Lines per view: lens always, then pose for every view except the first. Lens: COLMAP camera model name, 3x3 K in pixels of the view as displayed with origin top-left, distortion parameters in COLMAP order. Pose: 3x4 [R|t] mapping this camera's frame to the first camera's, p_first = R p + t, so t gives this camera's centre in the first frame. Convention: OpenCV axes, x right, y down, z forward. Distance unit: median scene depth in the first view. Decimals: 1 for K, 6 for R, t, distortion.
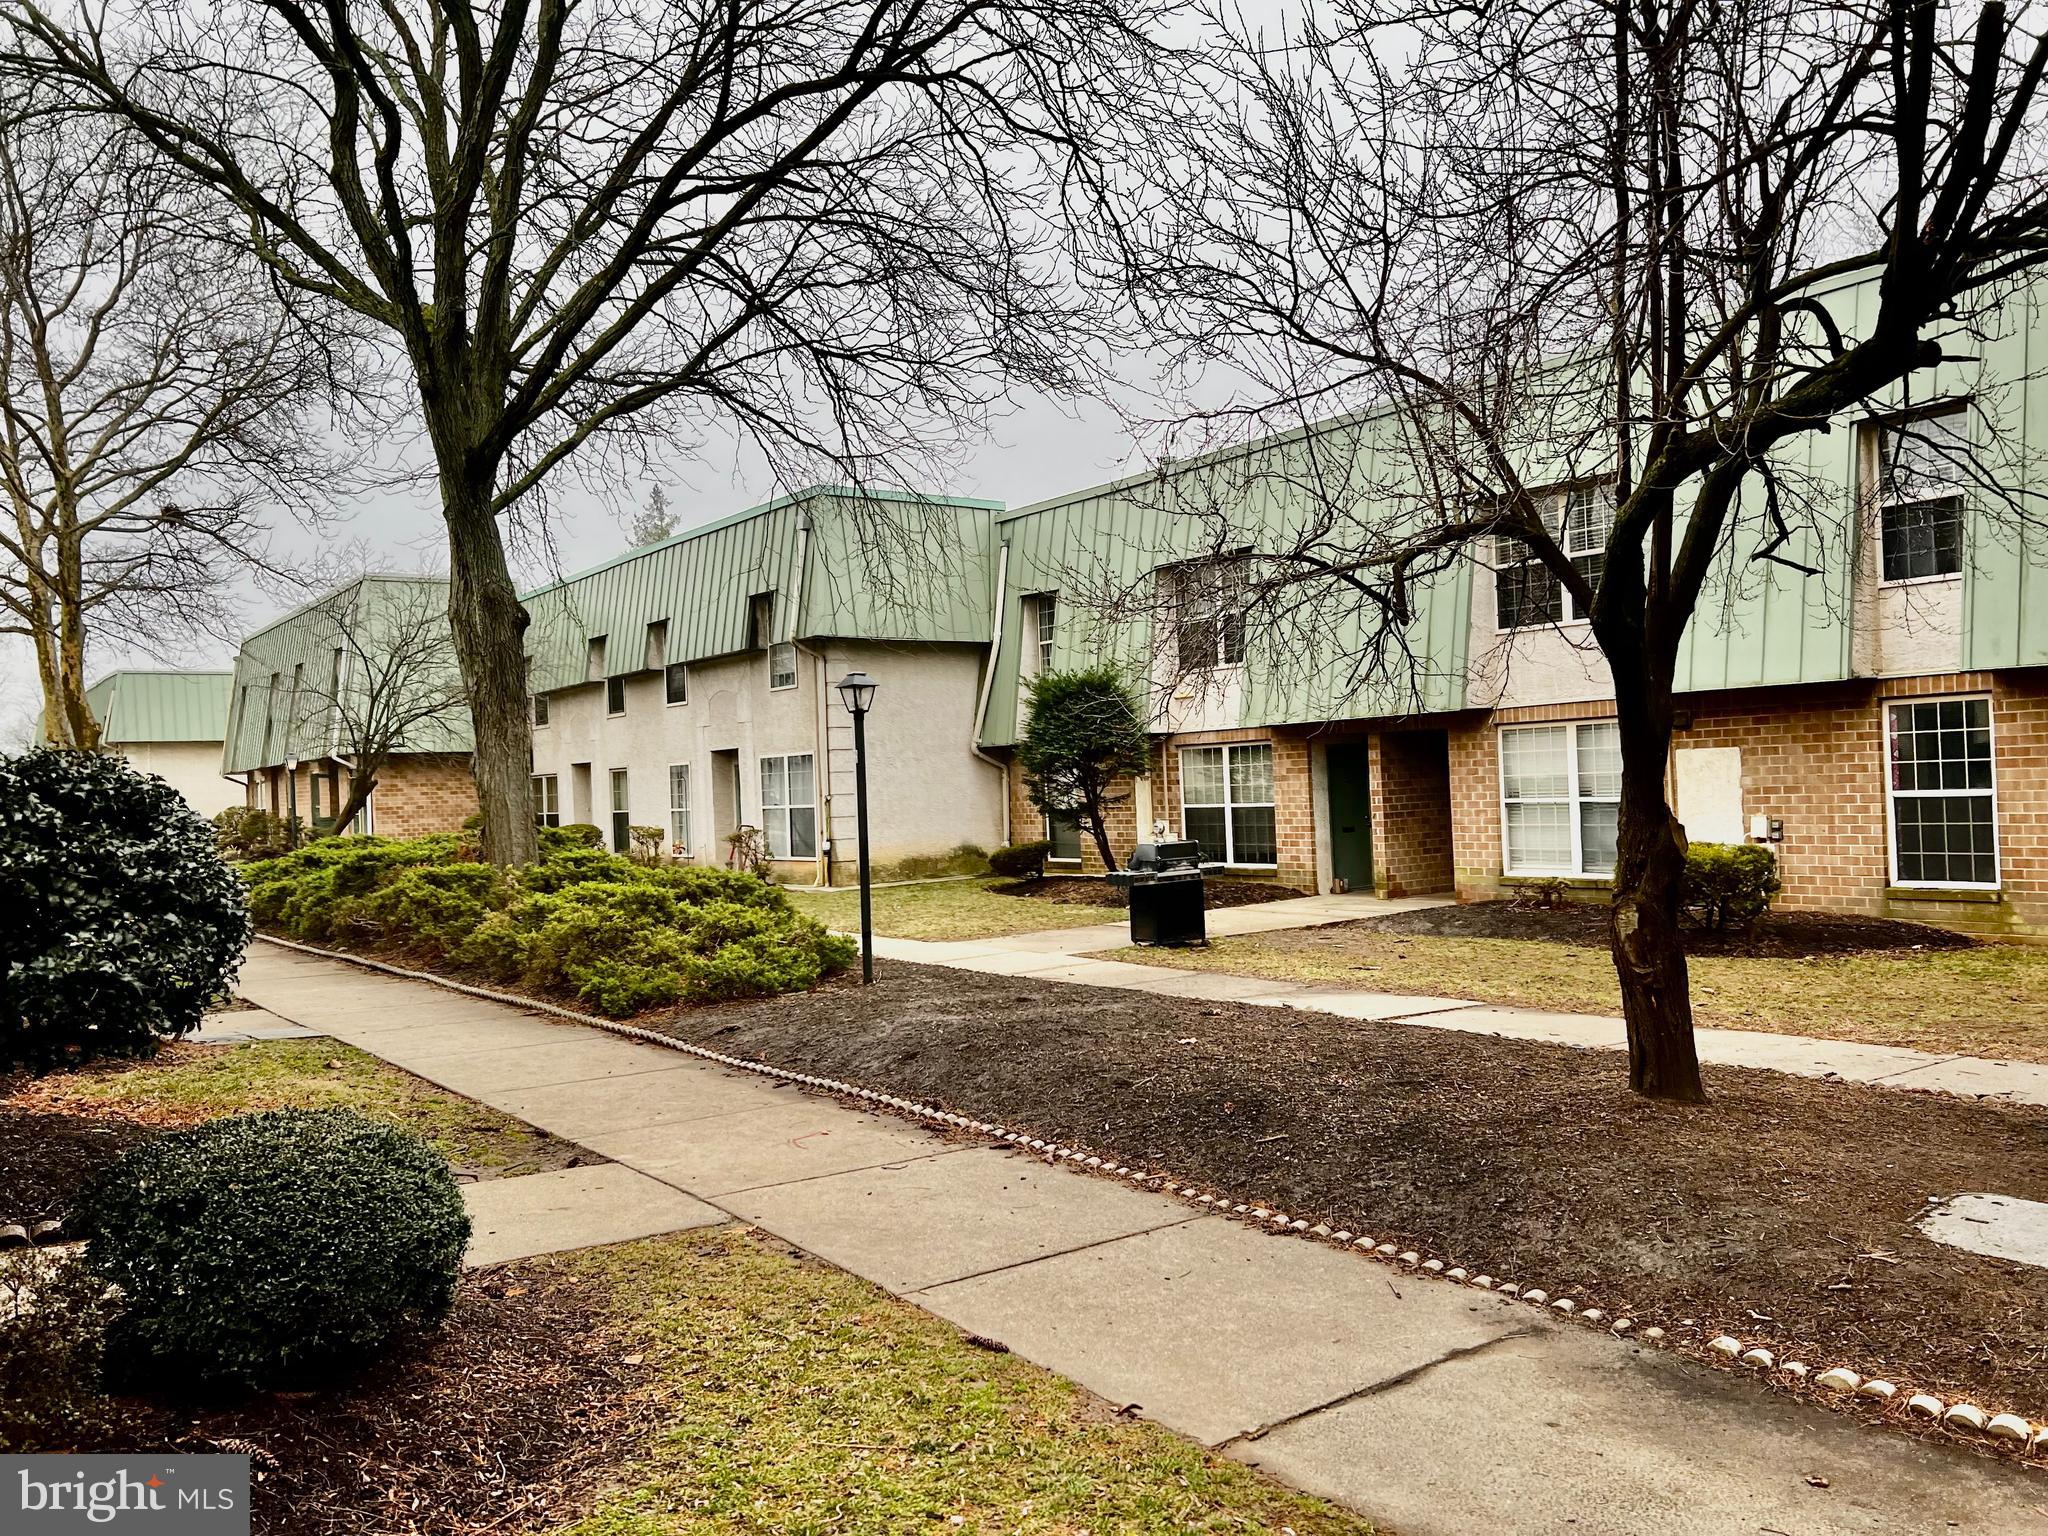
lens RADIAL K [[1554.4, 0, 1024.0], [0, 1554.4, 768.0], [0, 0, 1]] dist [0.000138, 0.000008]
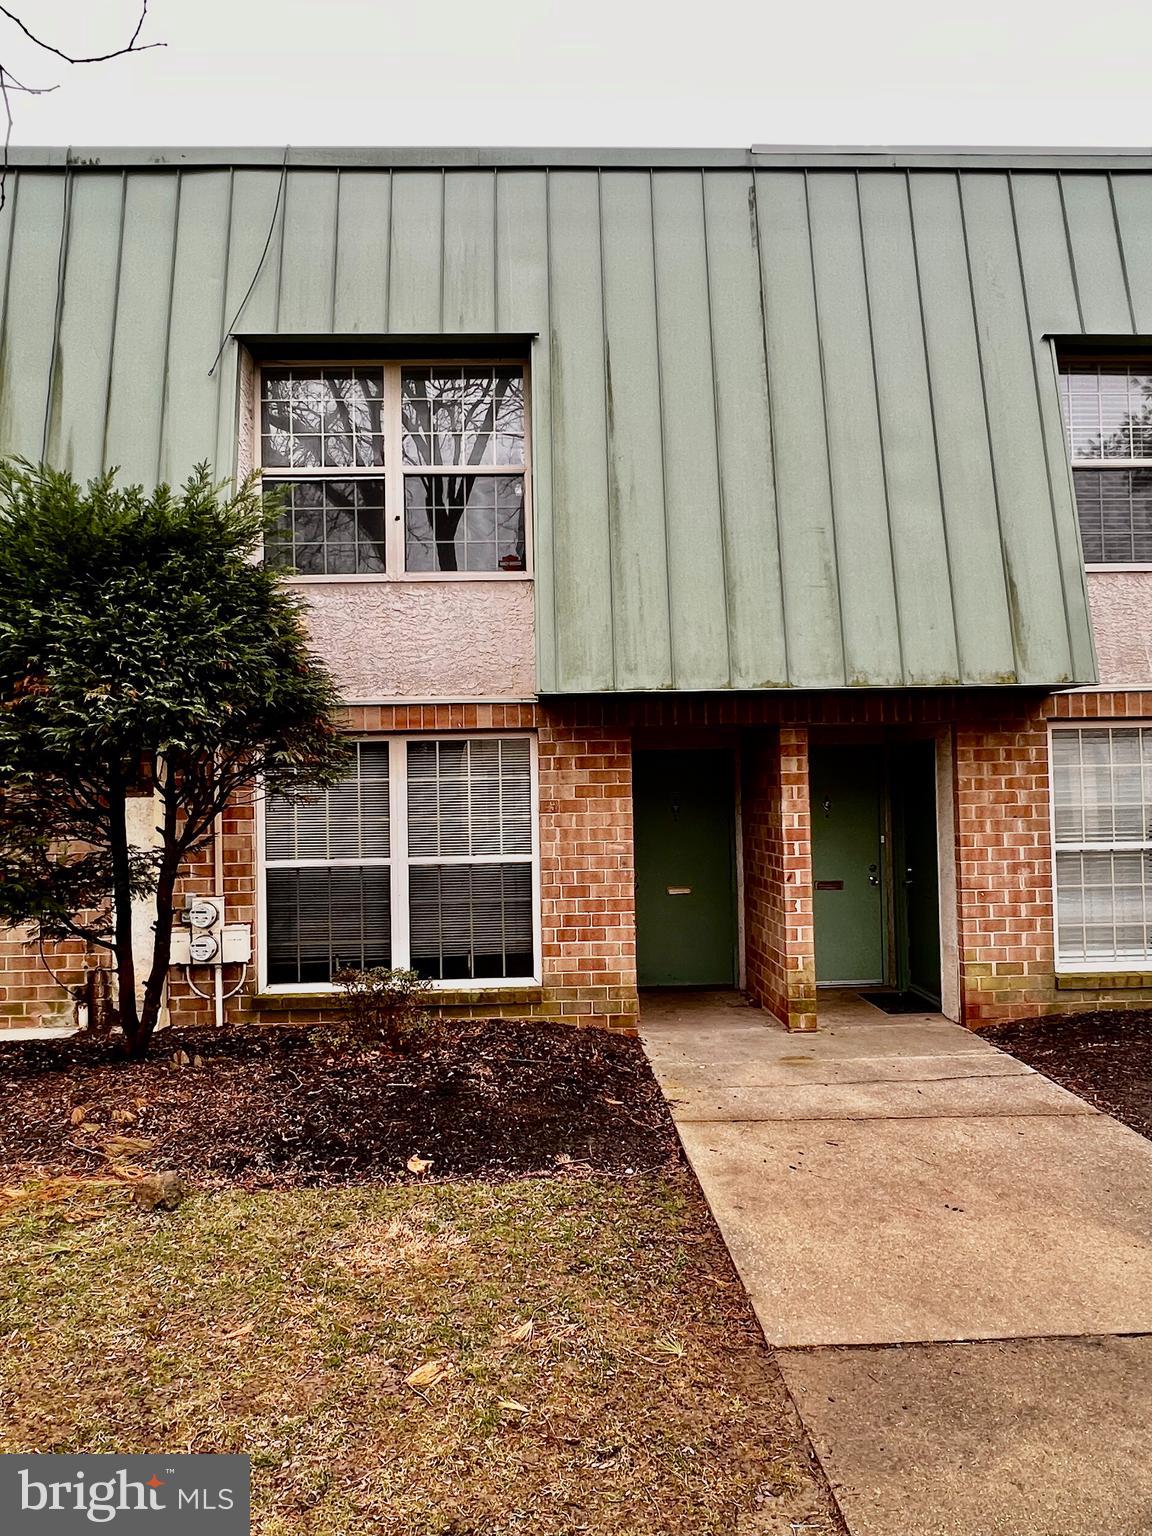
lens RADIAL K [[936.0, 0, 576.0], [0, 936.0, 768.0], [0, 0, 1]] dist [-0.001413, -0.000172]
pose [[0.568131, 0.031807, 0.822323, -0.084600], [-0.012284, 0.999469, -0.030172, 0.003266], [-0.822847, 0.007040, 0.568220, 0.851399]]
